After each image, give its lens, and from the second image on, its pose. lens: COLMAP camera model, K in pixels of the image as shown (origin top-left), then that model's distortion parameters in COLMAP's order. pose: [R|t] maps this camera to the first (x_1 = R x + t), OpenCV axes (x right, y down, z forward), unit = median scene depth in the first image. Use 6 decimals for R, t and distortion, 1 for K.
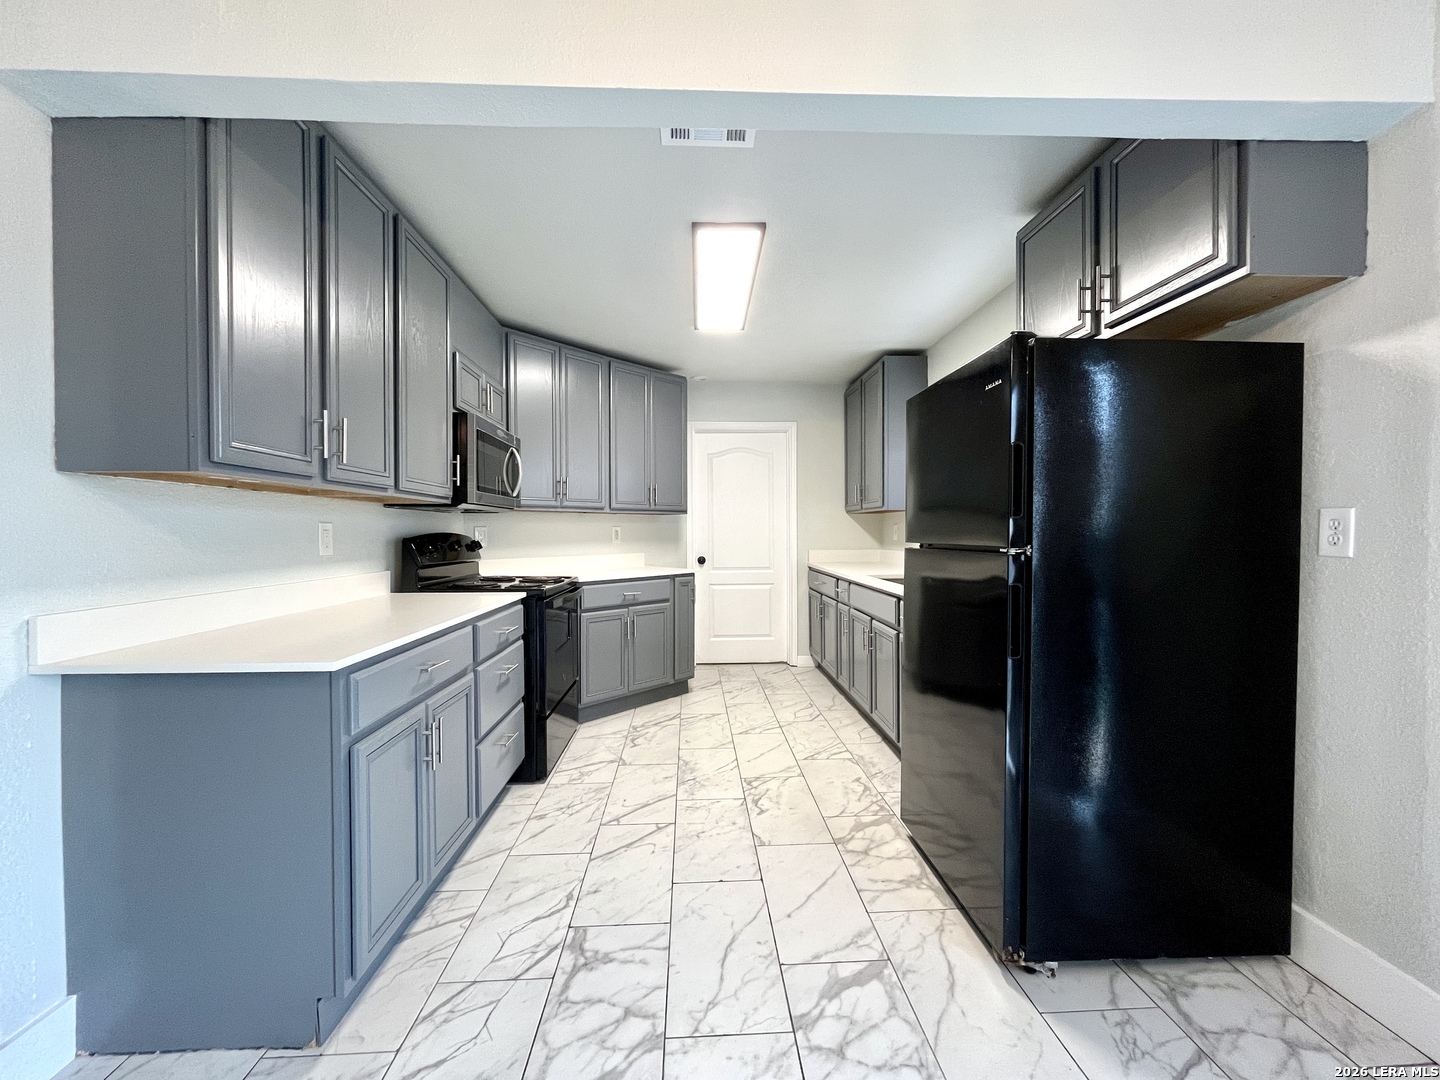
lens RADIAL K [[578.1, 0, 719.0], [0, 578.1, 540.6], [0, 0, 1]] dist [-0.004828, -0.000350]
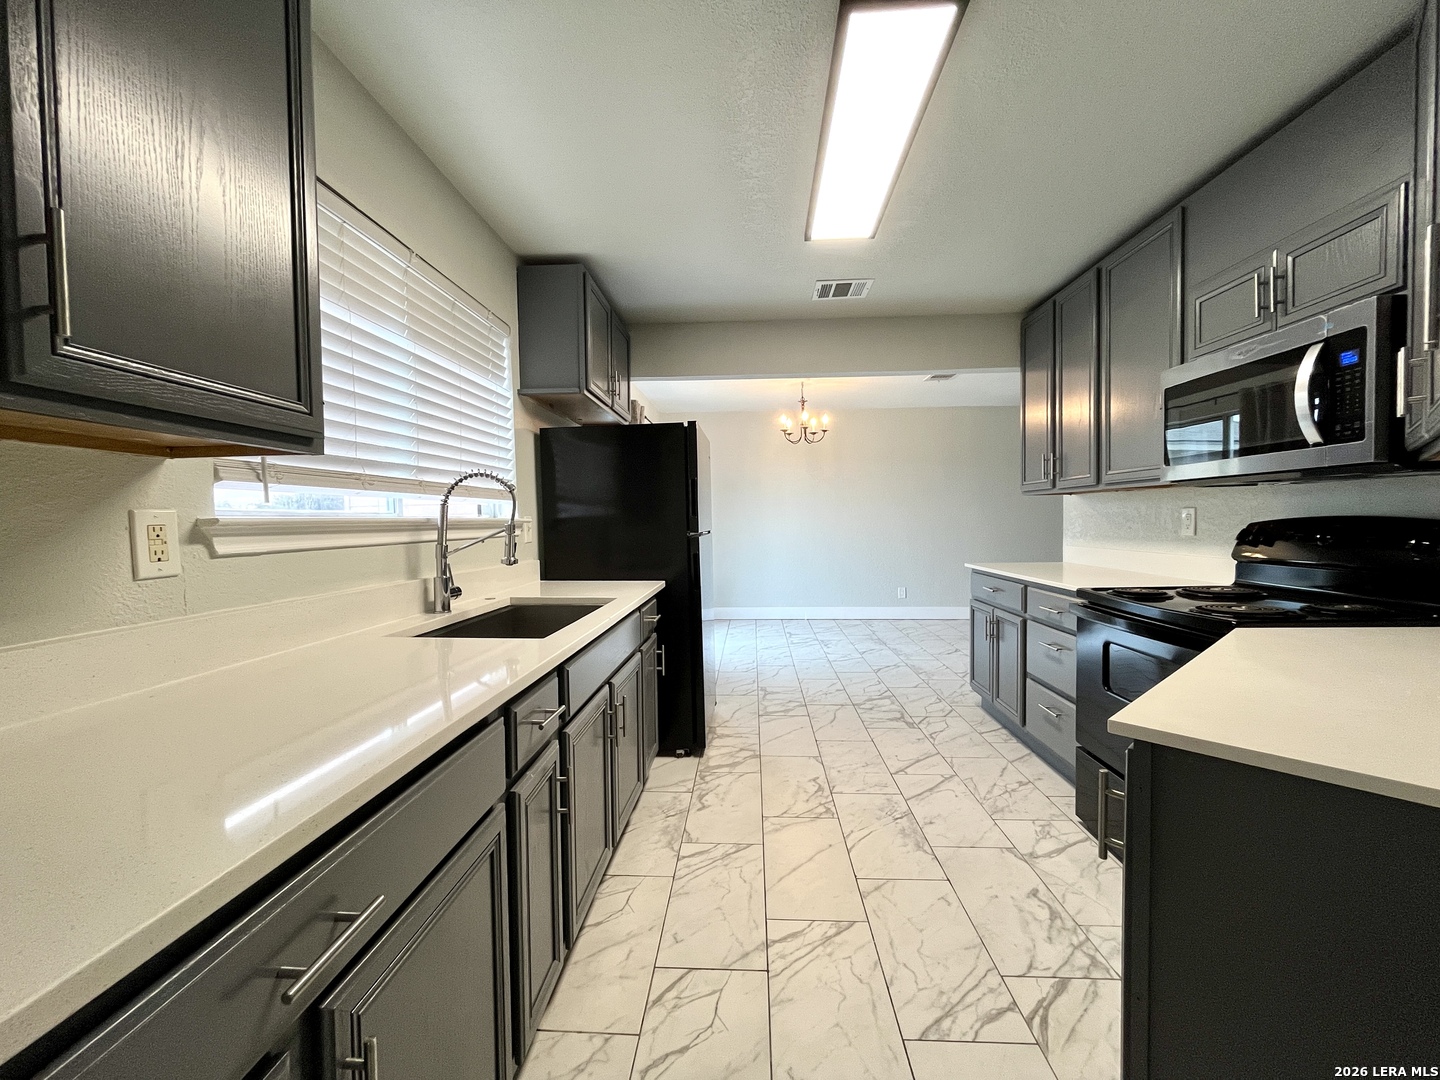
lens RADIAL K [[578.1, 0, 717.5], [0, 578.1, 542.5], [0, 0, 1]] dist [-0.004828, -0.000350]
pose [[-0.993773, 0.012181, 0.110760, 0.135065], [0.018376, 0.998312, 0.055086, -0.041561], [-0.109902, 0.056779, -0.992319, 2.157547]]
